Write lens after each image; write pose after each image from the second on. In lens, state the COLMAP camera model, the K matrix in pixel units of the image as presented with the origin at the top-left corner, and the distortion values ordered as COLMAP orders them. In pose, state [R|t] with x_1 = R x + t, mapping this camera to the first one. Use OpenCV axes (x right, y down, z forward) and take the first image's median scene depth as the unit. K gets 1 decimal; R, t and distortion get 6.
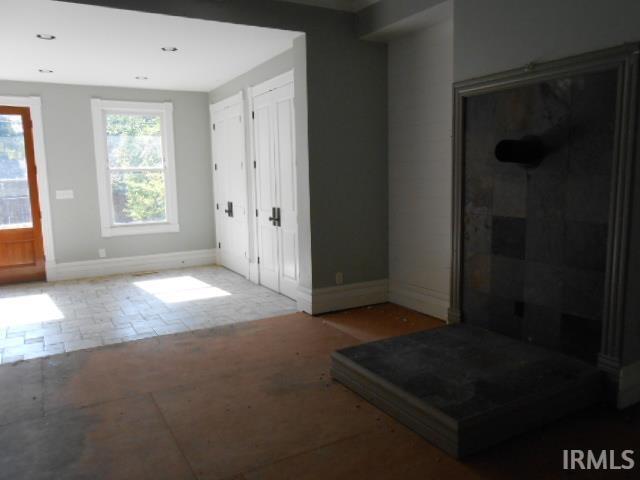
lens RADIAL K [[499.6, 0, 319.7], [0, 499.6, 238.7], [0, 0, 1]] dist [-0.023532, 0.016310]
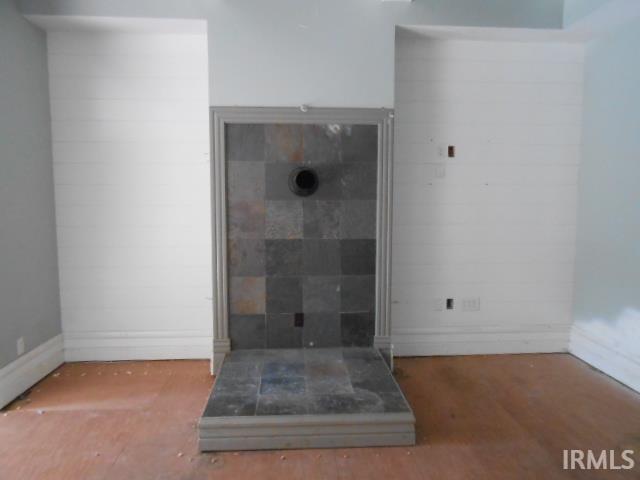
lens RADIAL K [[499.6, 0, 319.7], [0, 499.6, 242.8], [0, 0, 1]] dist [-0.023532, 0.016310]
pose [[0.441273, -0.067369, 0.894841, -0.575878], [0.107668, 0.993949, 0.021736, -0.052257], [-0.890891, 0.086754, 0.445856, 0.441435]]
